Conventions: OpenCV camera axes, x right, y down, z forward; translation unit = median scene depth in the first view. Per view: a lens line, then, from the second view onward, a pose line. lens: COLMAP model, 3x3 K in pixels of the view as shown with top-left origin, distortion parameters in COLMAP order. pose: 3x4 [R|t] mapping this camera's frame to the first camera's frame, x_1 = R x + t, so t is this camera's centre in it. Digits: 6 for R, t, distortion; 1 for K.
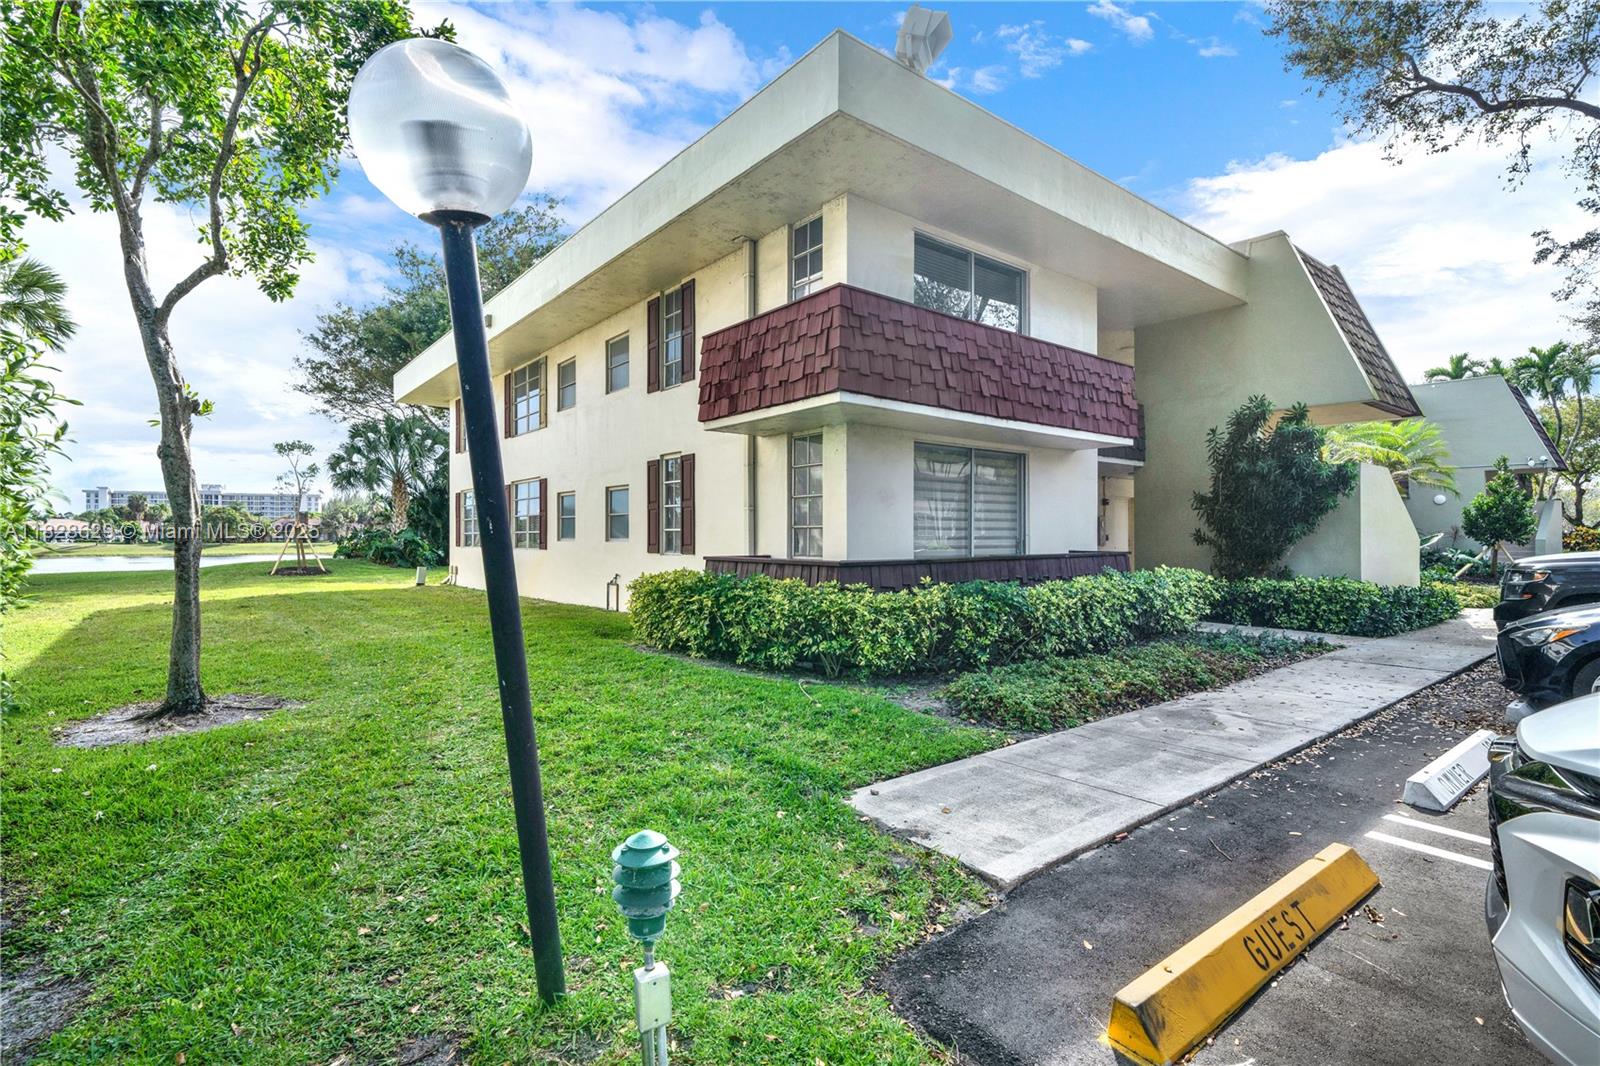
lens RADIAL K [[759.8, 0, 801.8], [0, 759.8, 531.9], [0, 0, 1]] dist [-0.002269, 0.000261]
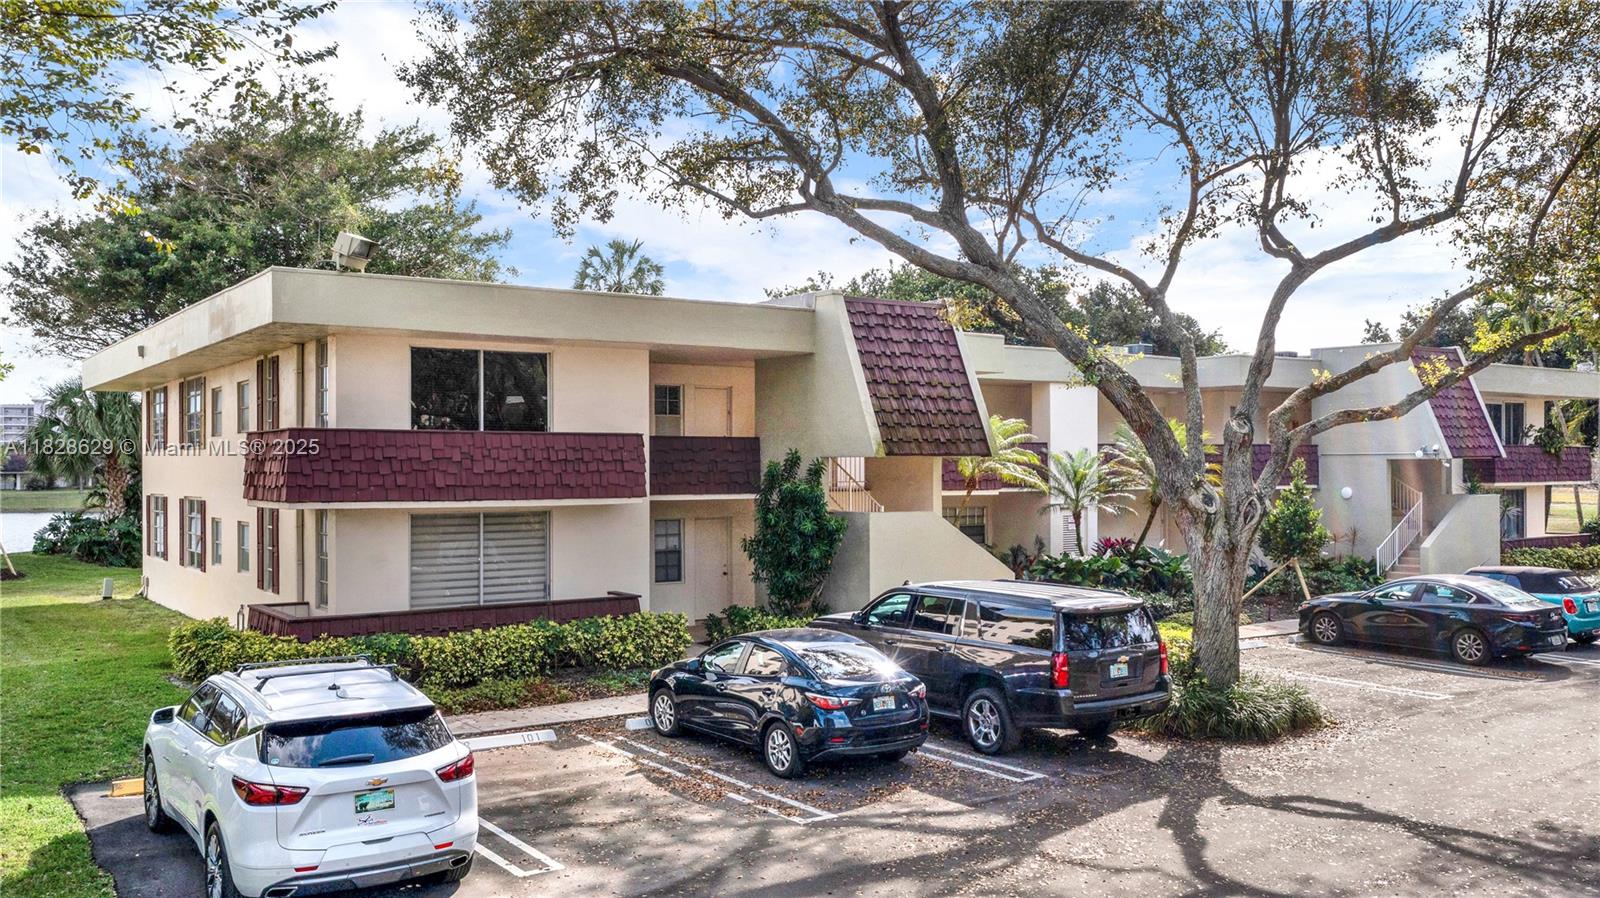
lens RADIAL K [[1333.9, 0, 799.1], [0, 1333.9, 460.2], [0, 0, 1]] dist [0.001939, -0.013913]
pose [[0.997797, -0.001525, -0.066331, 0.284613], [0.001570, 0.999999, 0.000632, -0.063595], [0.066330, -0.000734, 0.997797, -0.351480]]
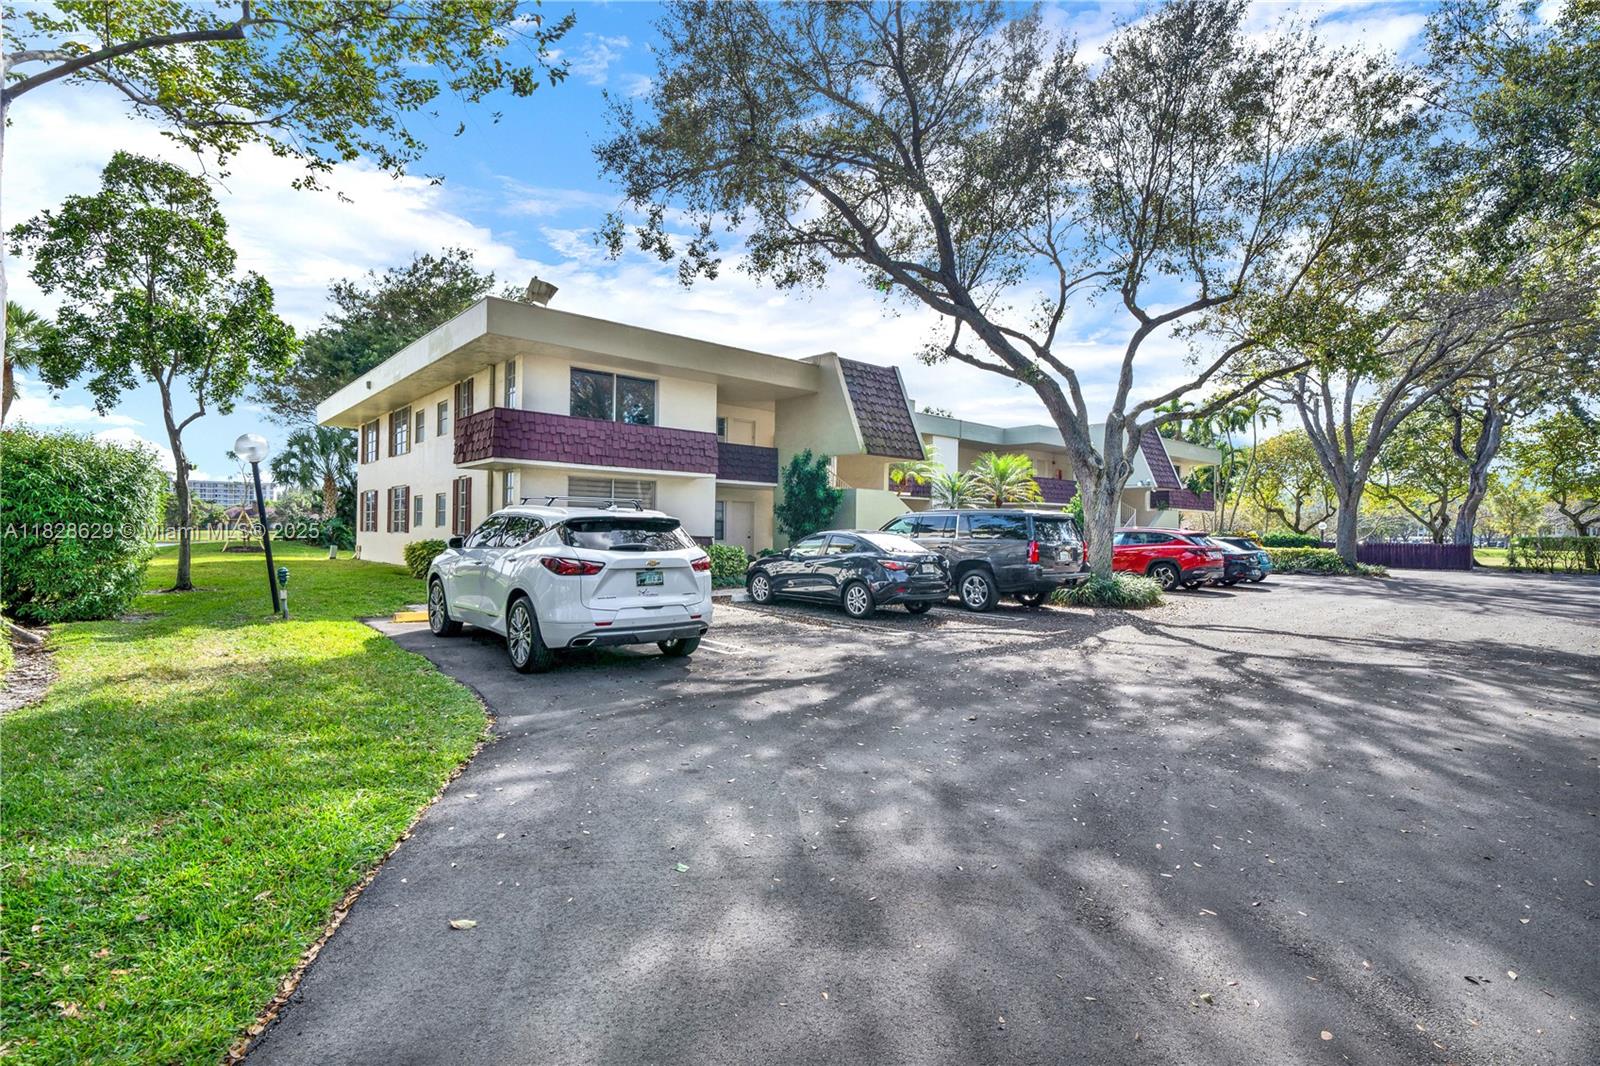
lens RADIAL K [[759.8, 0, 798.9], [0, 759.8, 524.8], [0, 0, 1]] dist [-0.002269, 0.000261]
pose [[0.999136, 0.016030, 0.038342, 0.200135], [-0.015838, 0.999860, -0.005310, 0.001231], [-0.038422, 0.004698, 0.999251, -0.283499]]
